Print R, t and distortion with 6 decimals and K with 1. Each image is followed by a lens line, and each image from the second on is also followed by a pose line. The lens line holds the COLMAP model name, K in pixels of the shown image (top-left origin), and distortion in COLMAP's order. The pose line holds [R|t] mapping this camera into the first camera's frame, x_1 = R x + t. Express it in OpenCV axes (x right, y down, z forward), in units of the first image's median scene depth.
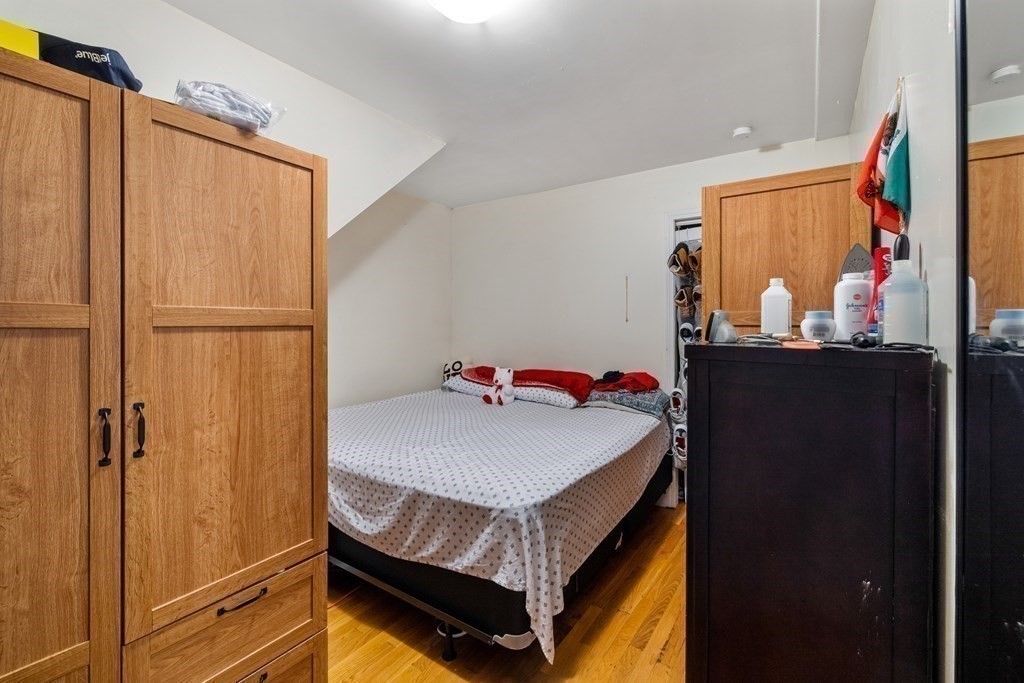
lens RADIAL K [[434.1, 0, 517.4], [0, 434.1, 317.3], [0, 0, 1]] dist [0.009357, 0.000427]
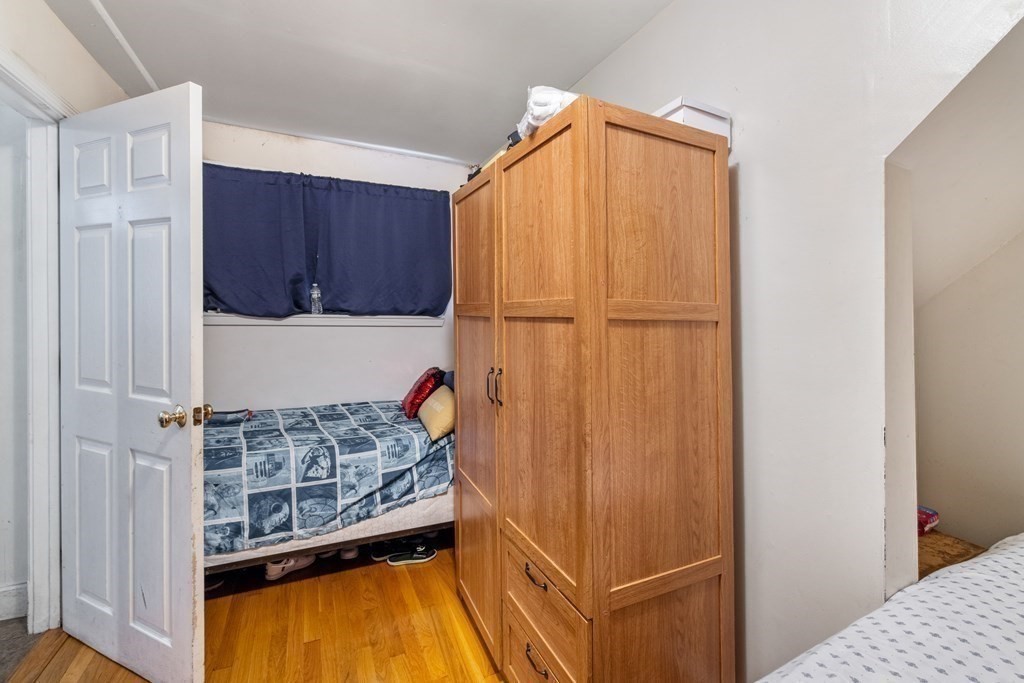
lens RADIAL K [[434.1, 0, 518.2], [0, 434.1, 321.9], [0, 0, 1]] dist [0.009357, 0.000427]
pose [[-0.499634, 0.002897, -0.866232, 0.287117], [-0.002616, 0.999985, 0.004853, 0.024944], [0.866233, 0.004691, -0.499619, 1.390007]]
